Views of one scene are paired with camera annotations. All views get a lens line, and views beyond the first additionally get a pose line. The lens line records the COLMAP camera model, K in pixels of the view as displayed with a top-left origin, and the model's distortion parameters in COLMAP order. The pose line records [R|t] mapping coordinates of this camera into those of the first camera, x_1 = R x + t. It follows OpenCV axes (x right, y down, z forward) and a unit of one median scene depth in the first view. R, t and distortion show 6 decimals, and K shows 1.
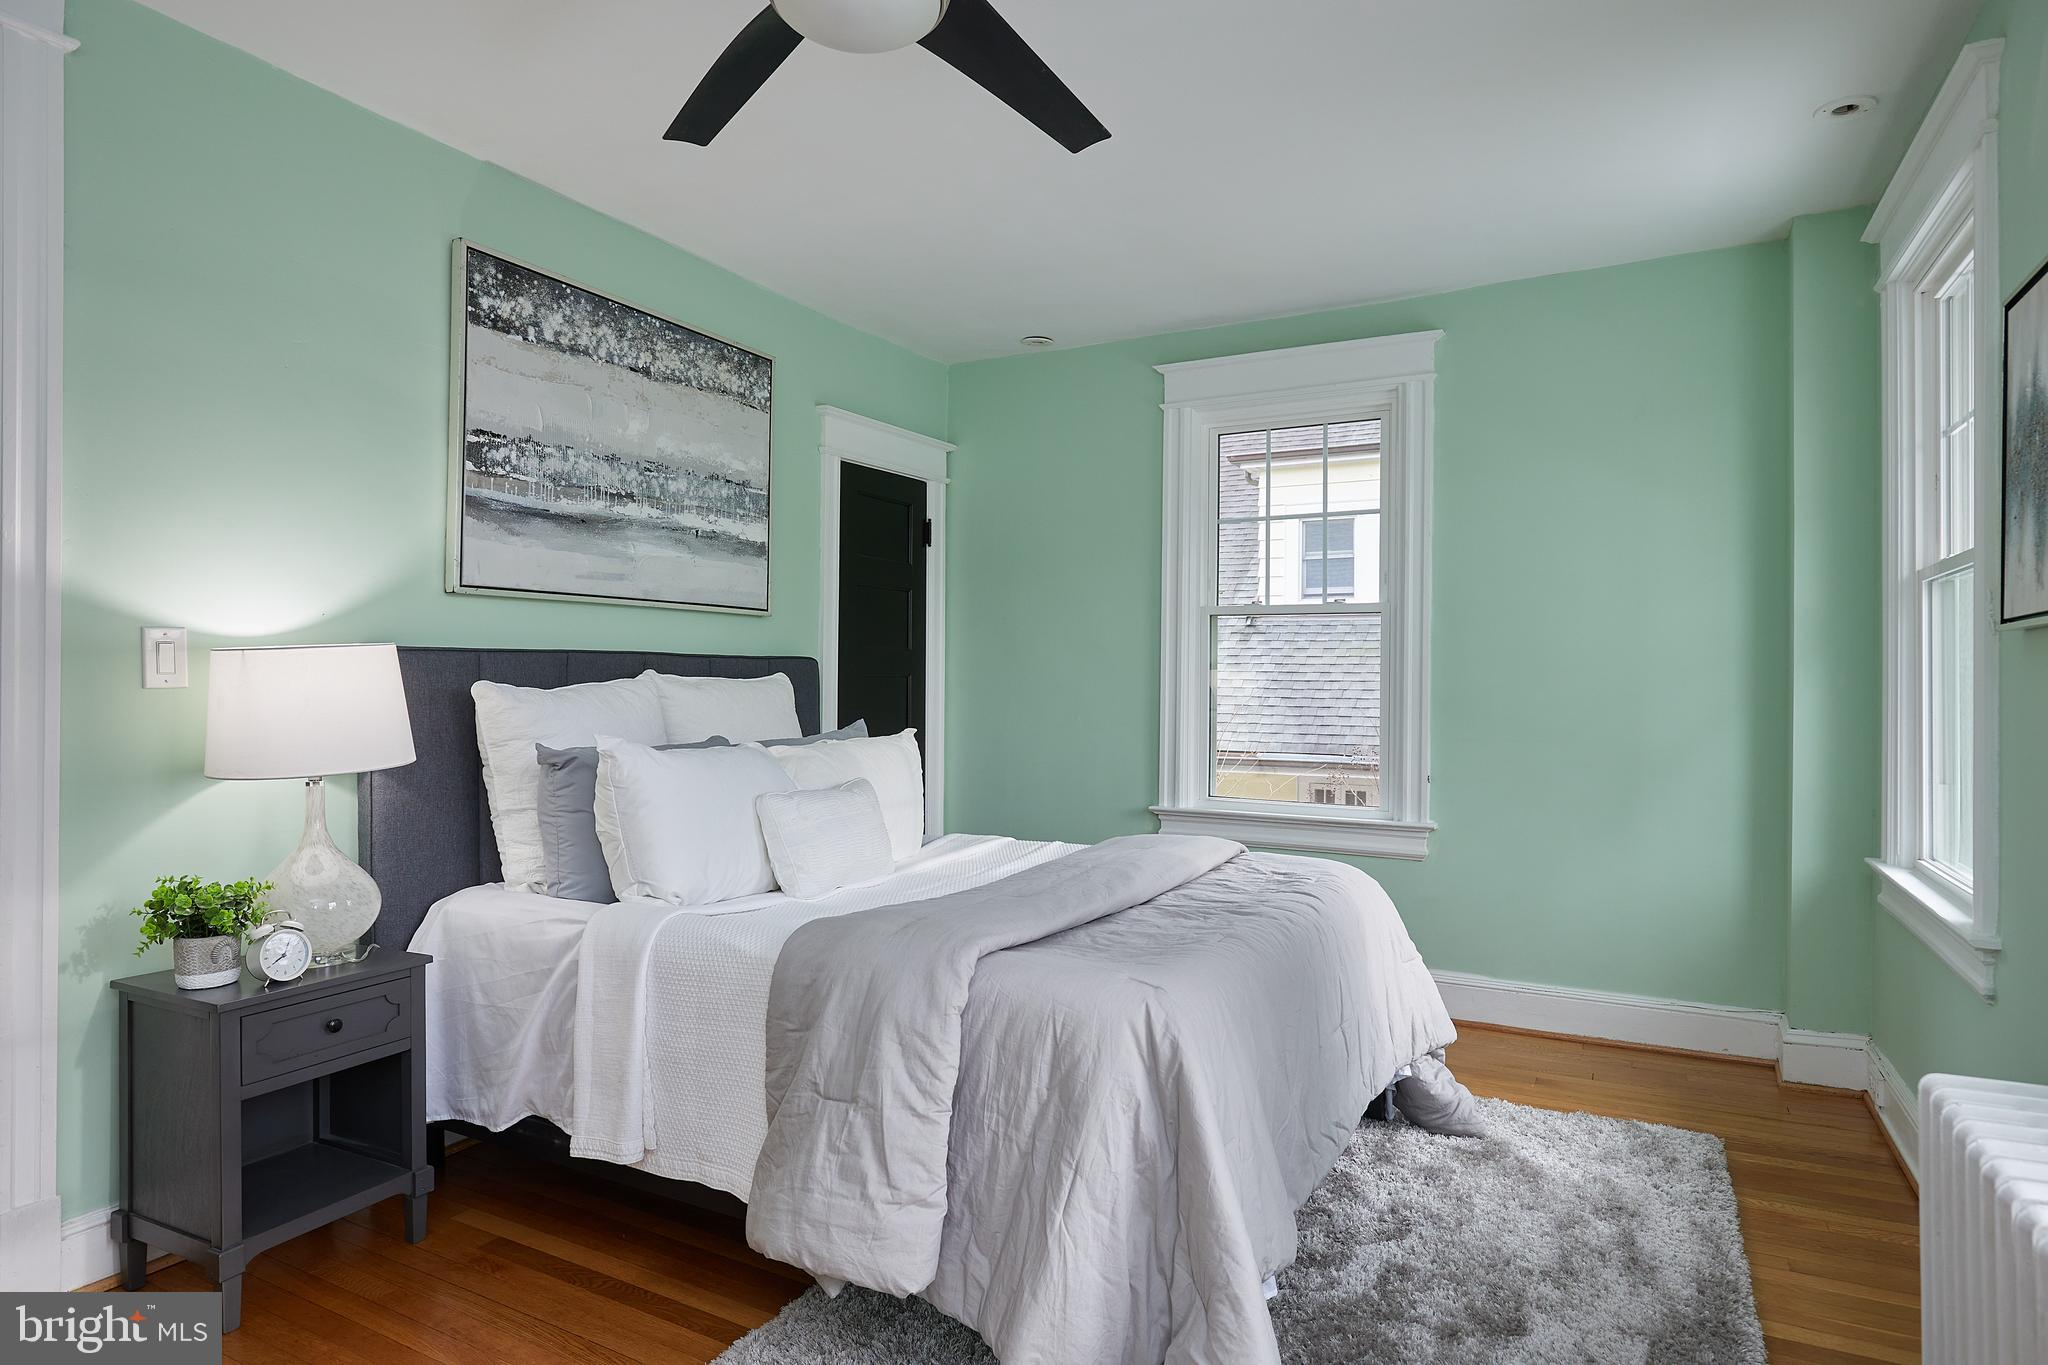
lens RADIAL K [[1108.3, 0, 1027.9], [0, 1108.3, 685.2], [0, 0, 1]] dist [-0.005416, -0.000622]
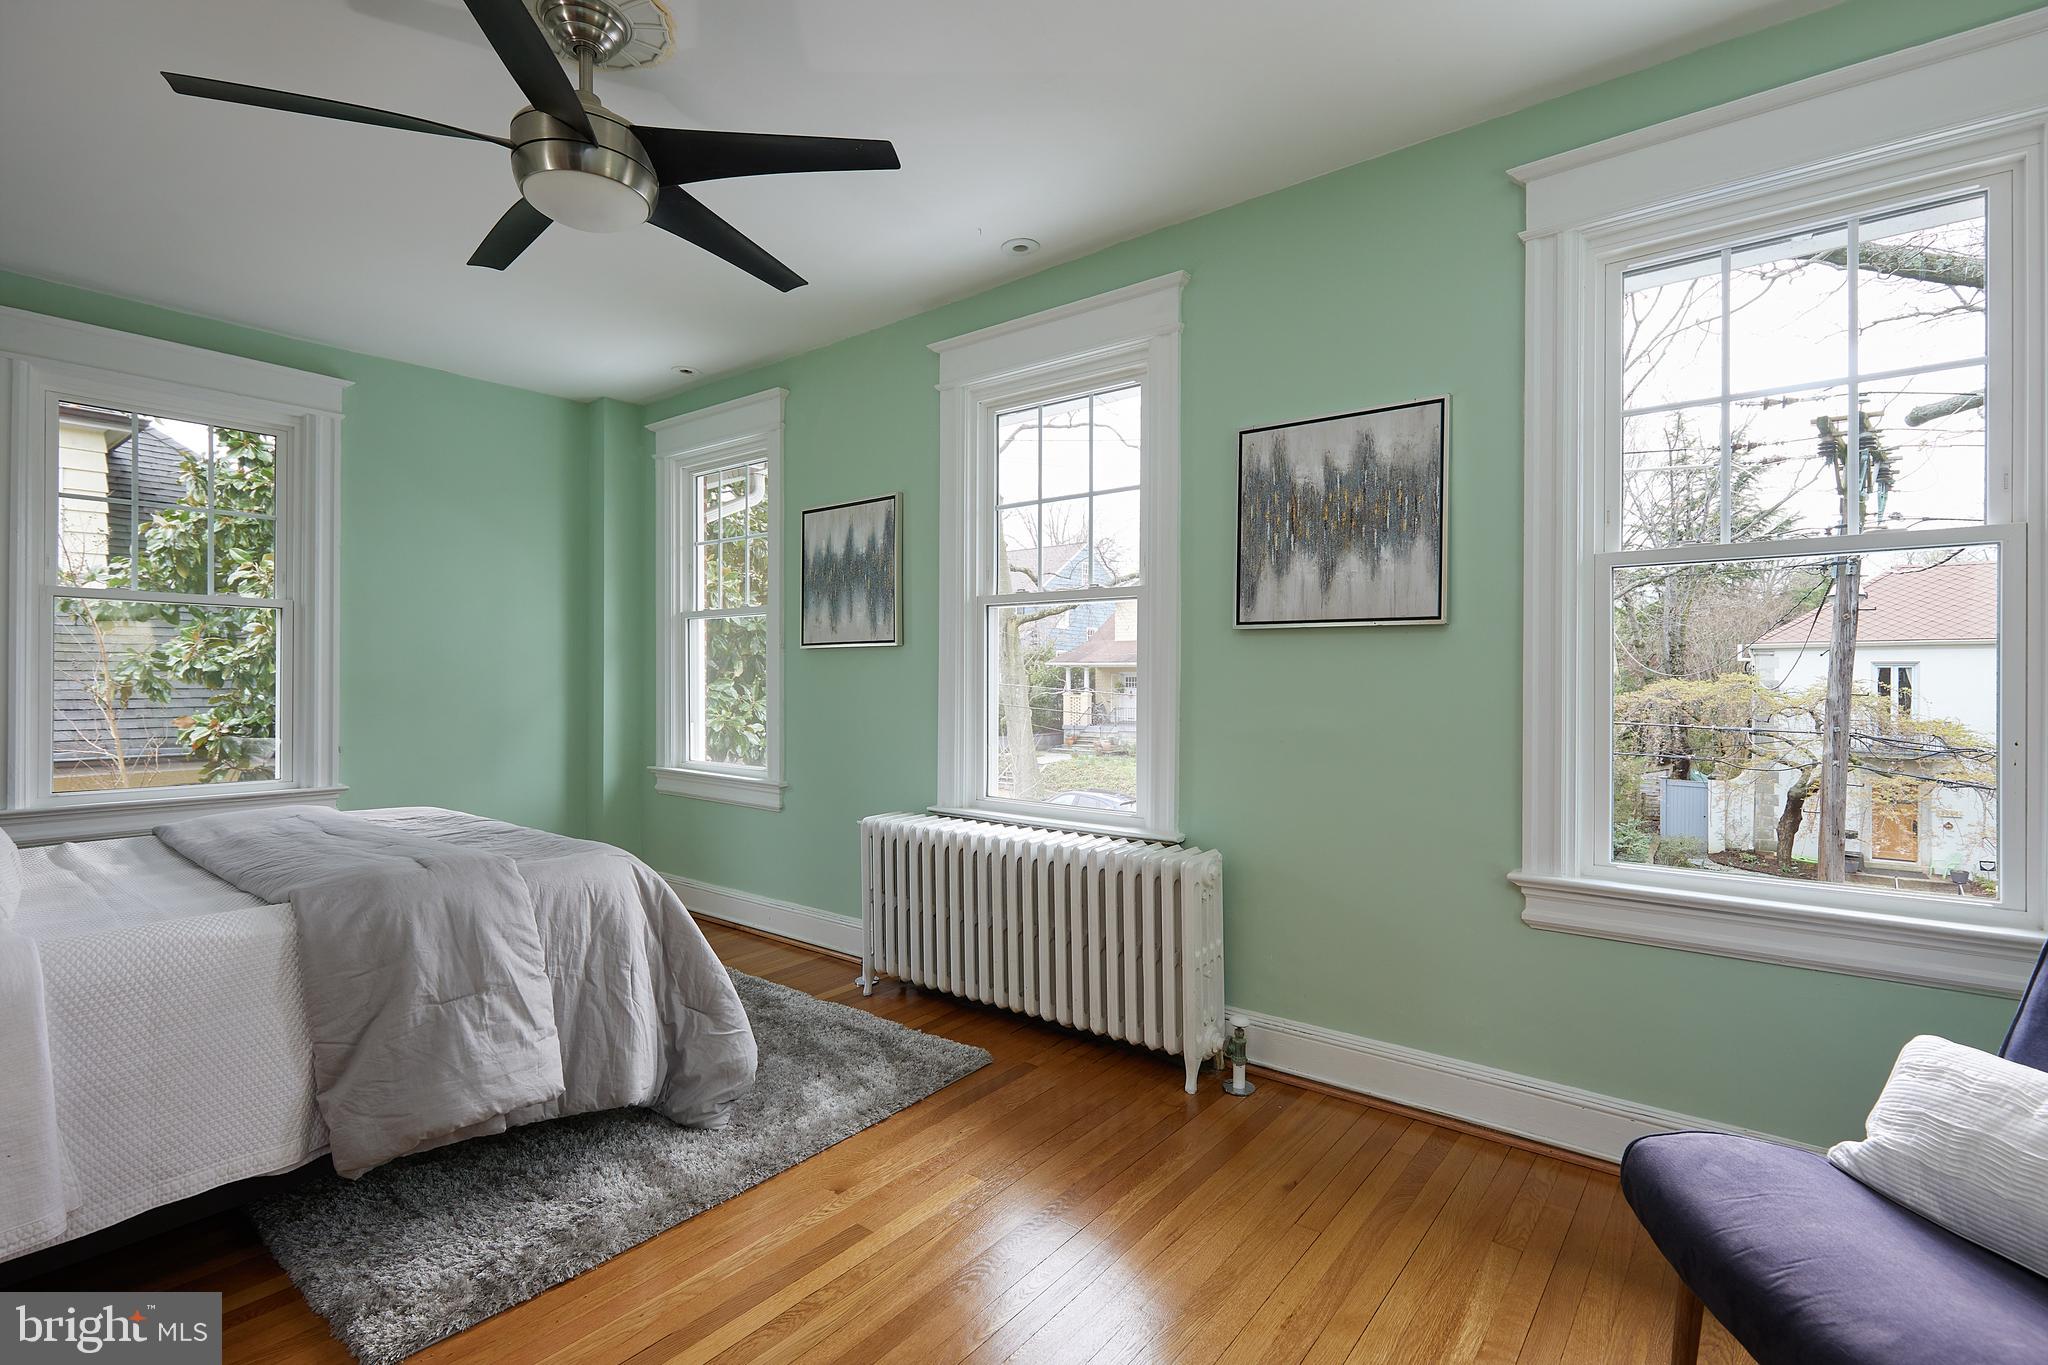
lens RADIAL K [[956.6, 0, 1024.8], [0, 956.6, 672.1], [0, 0, 1]] dist [0.001384, -0.000112]
pose [[0.177992, 0.001051, 0.984031, -1.147433], [0.001210, 0.999998, -0.001287, 0.006331], [-0.984031, 0.001419, 0.177991, 0.175092]]
